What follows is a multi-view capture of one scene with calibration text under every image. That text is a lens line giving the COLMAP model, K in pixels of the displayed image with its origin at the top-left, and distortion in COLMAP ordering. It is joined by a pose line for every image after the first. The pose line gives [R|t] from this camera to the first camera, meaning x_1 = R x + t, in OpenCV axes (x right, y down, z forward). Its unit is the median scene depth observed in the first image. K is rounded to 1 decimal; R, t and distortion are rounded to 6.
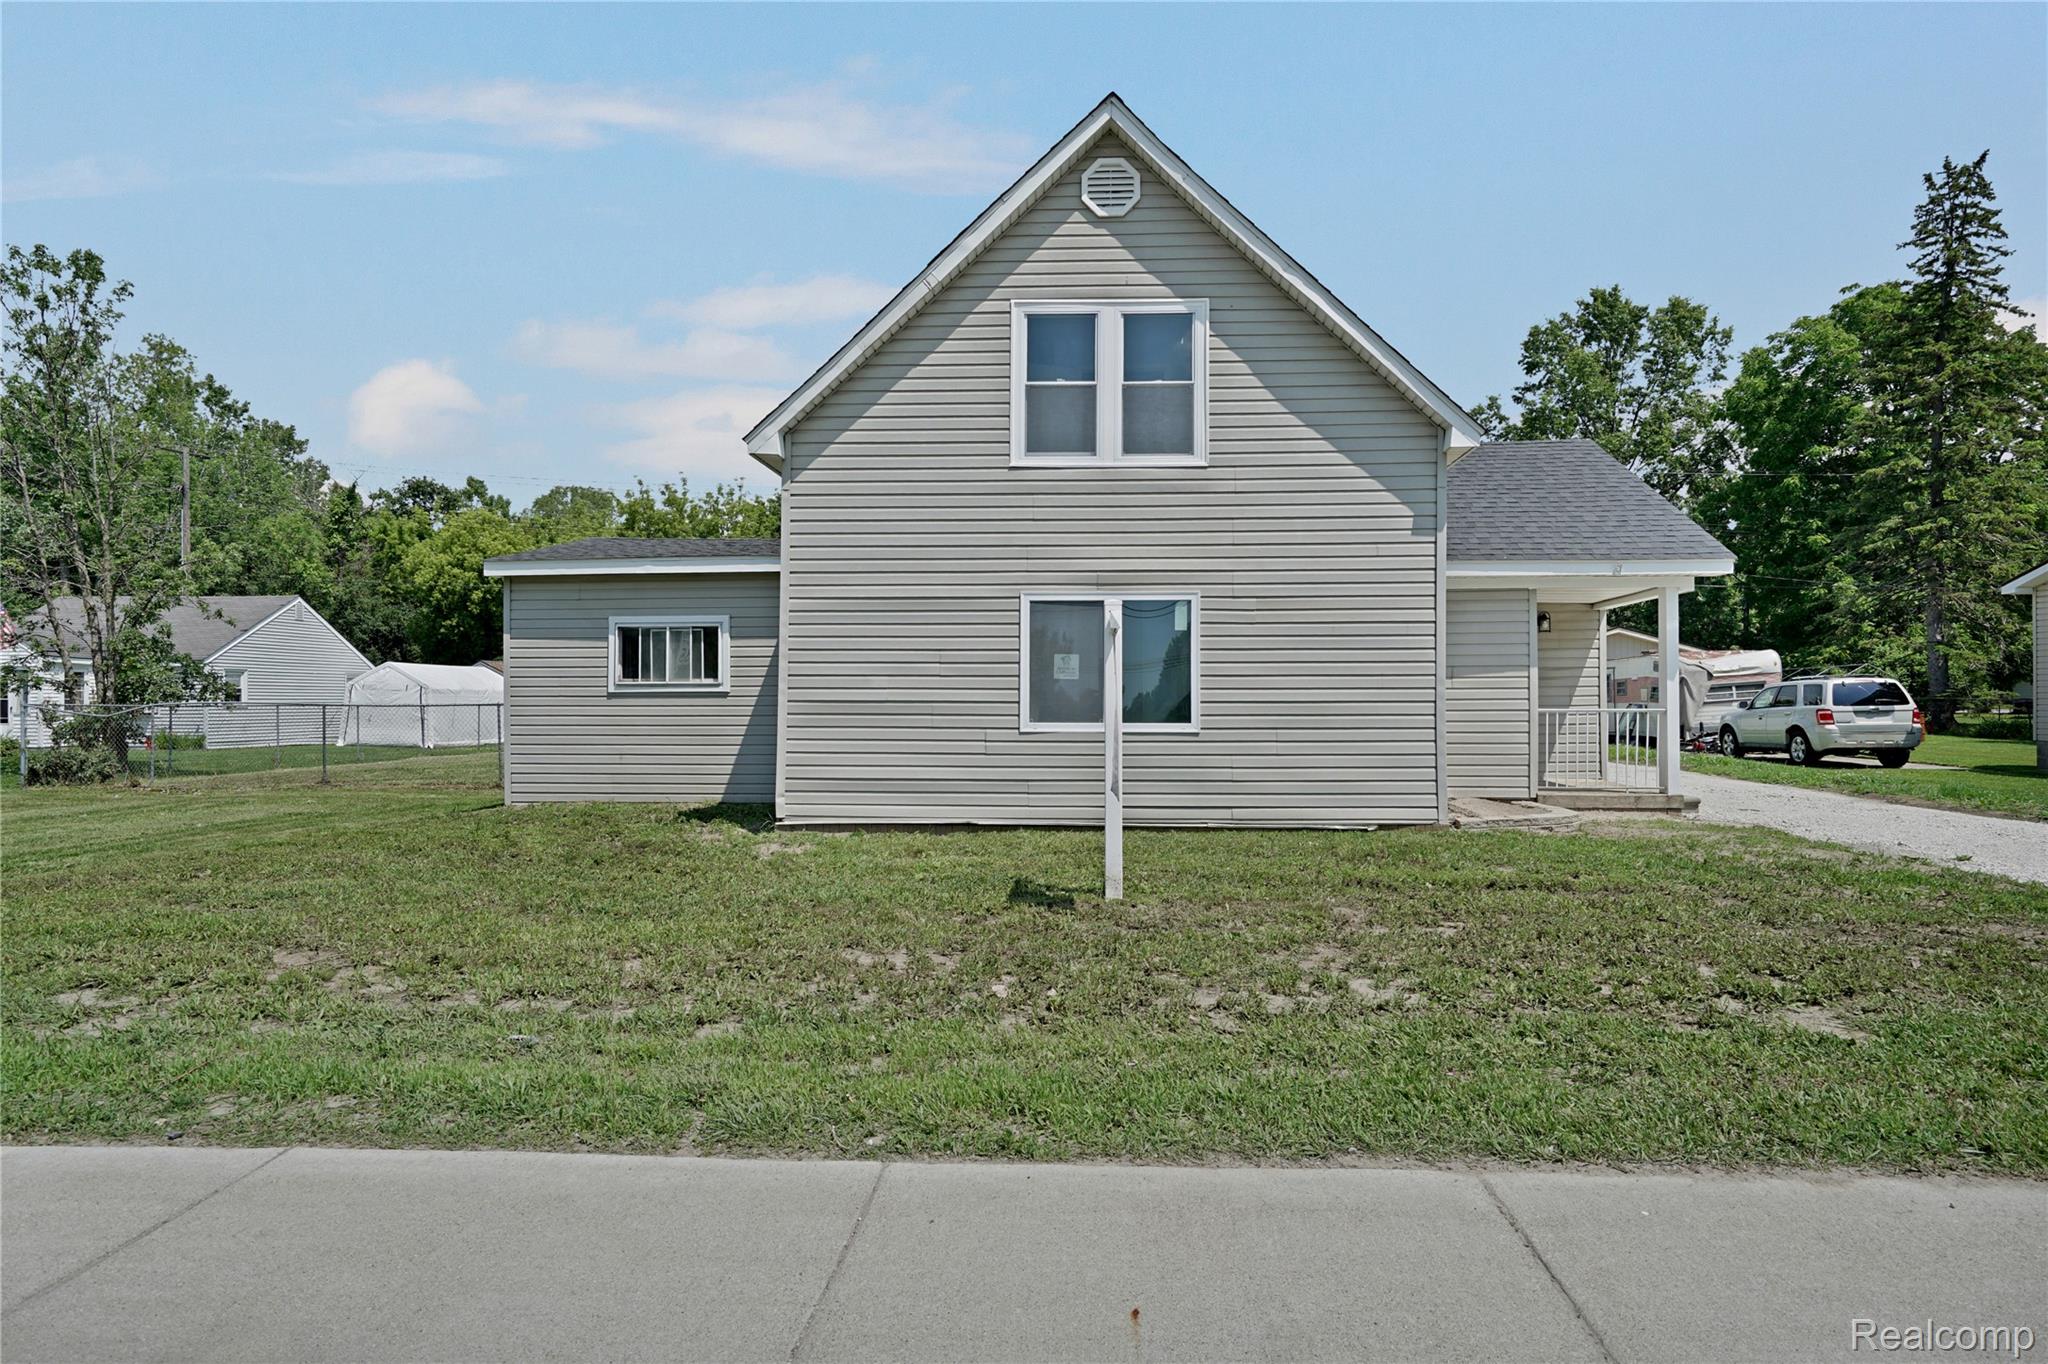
lens RADIAL K [[1167.0, 0, 1009.2], [0, 1167.0, 666.7], [0, 0, 1]] dist [0.021139, 0.001807]
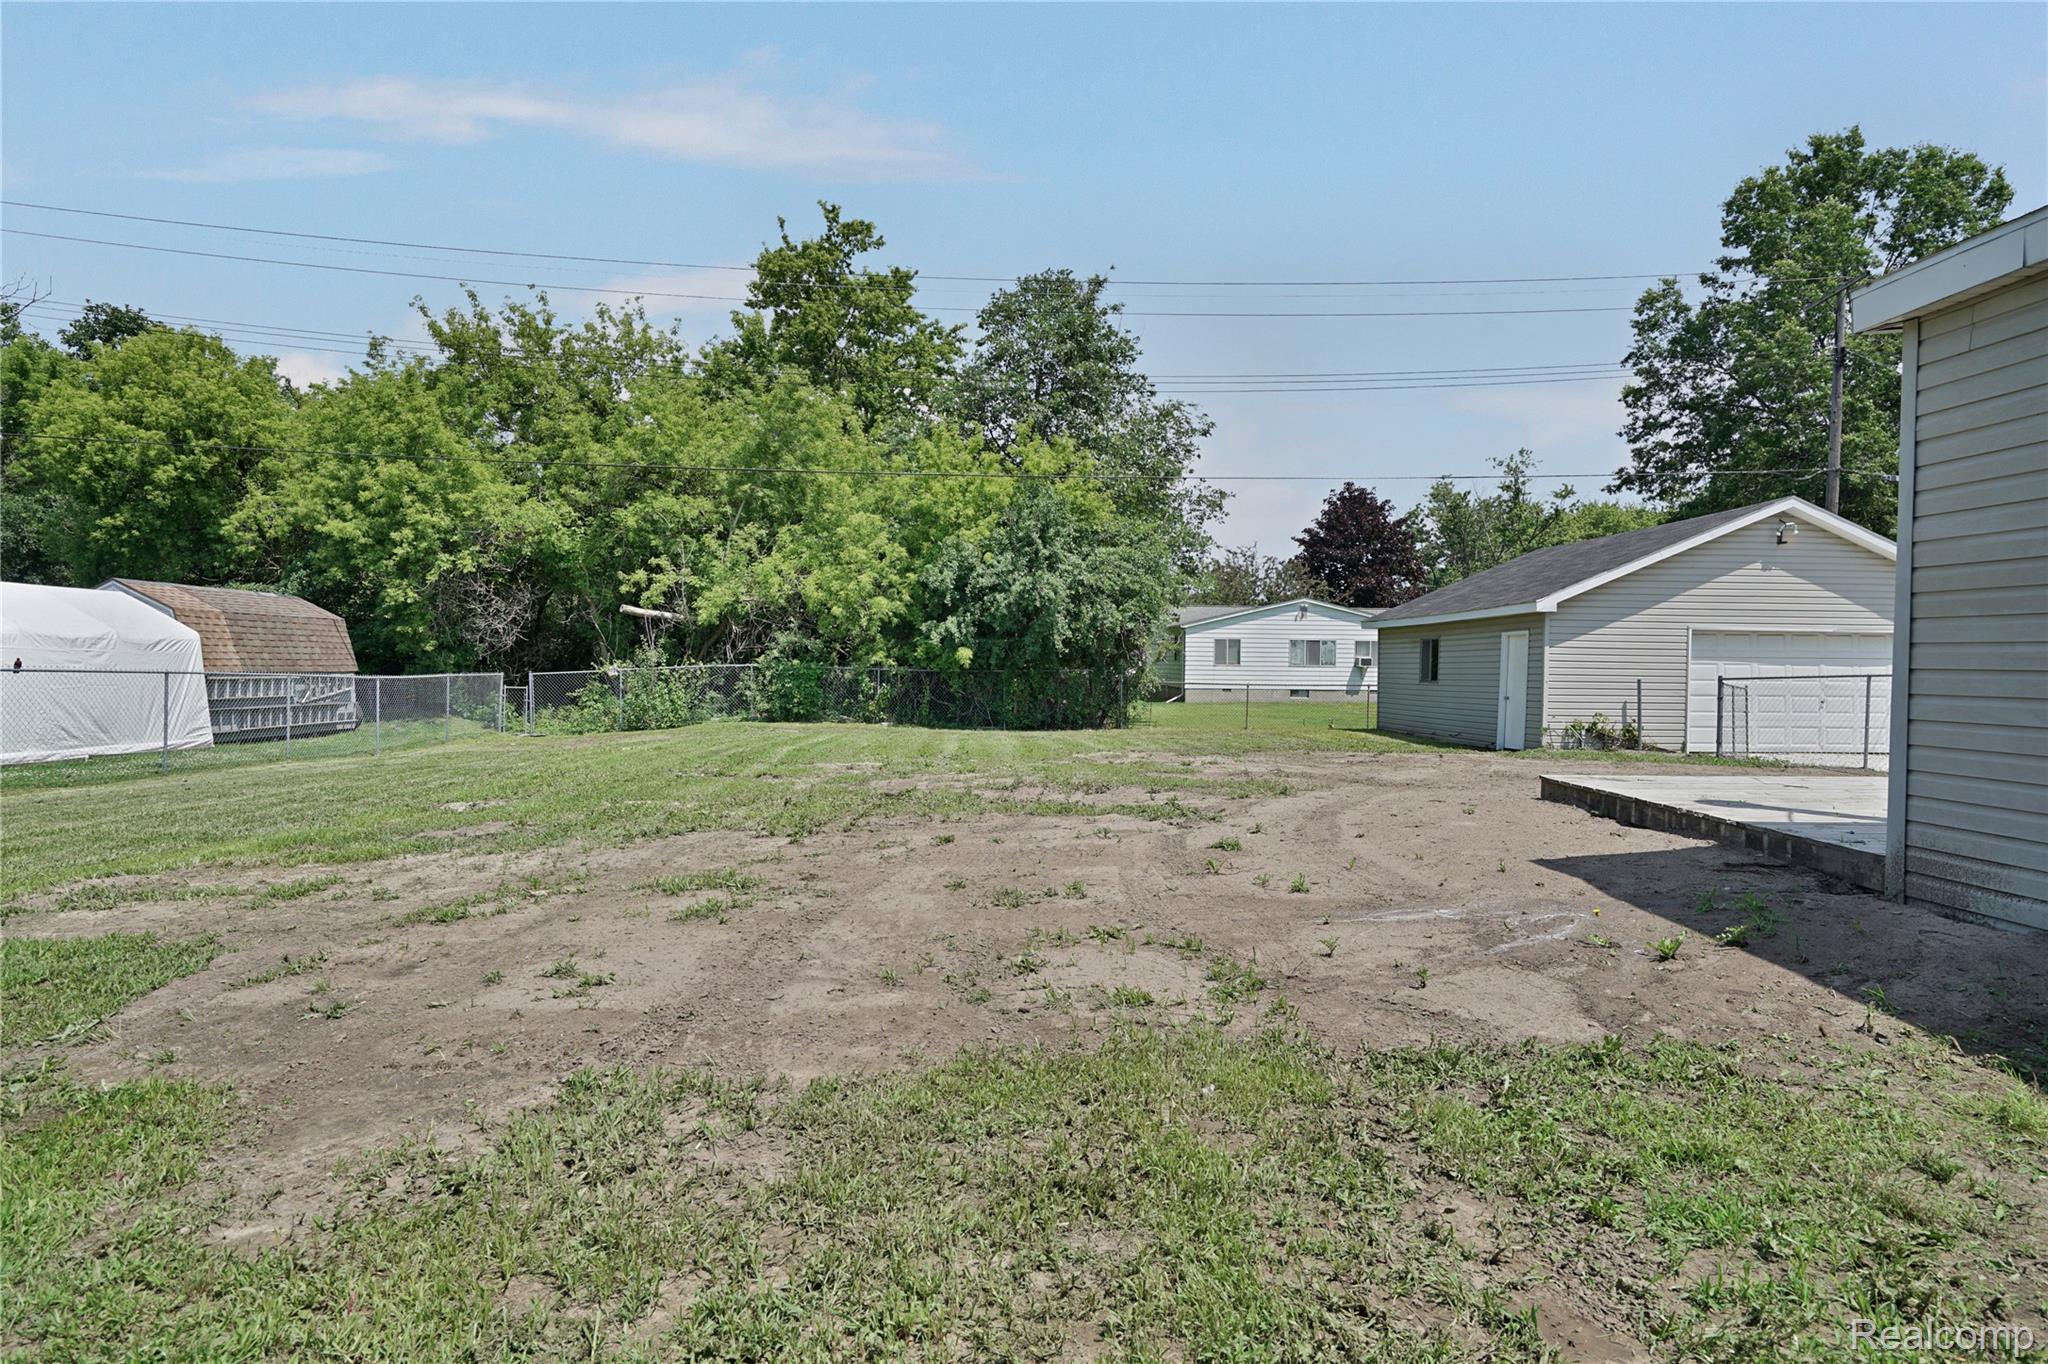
lens RADIAL K [[1078.8, 0, 972.9], [0, 1078.8, 673.1], [0, 0, 1]] dist [0.013837, -0.002835]
pose [[0.994648, 0.015284, 0.102184, -0.120300], [-0.017686, 0.999587, 0.022642, 0.015912], [-0.101796, -0.024328, 0.994508, 0.439269]]
